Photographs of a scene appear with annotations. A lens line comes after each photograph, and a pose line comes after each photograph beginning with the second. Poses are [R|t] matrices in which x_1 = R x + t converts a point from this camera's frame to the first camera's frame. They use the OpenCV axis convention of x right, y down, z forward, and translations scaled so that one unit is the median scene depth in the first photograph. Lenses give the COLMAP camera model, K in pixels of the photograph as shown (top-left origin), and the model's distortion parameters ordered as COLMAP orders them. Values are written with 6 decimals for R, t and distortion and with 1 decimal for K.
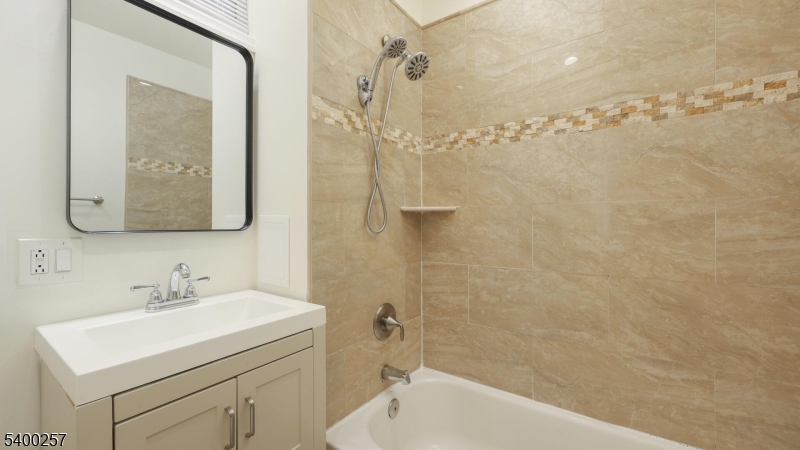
lens RADIAL K [[326.8, 0, 398.8], [0, 326.8, 219.5], [0, 0, 1]] dist [-0.003328, 0.000360]
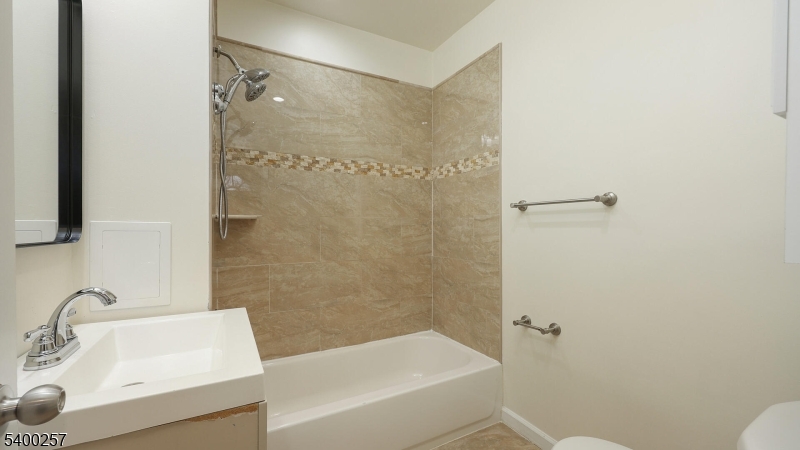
lens RADIAL K [[326.8, 0, 398.8], [0, 326.8, 229.4], [0, 0, 1]] dist [-0.003328, 0.000360]
pose [[0.435016, -0.002048, 0.900420, -0.798587], [-0.007863, 0.999951, 0.006073, -0.001989], [-0.900388, -0.009721, 0.434978, 0.060215]]
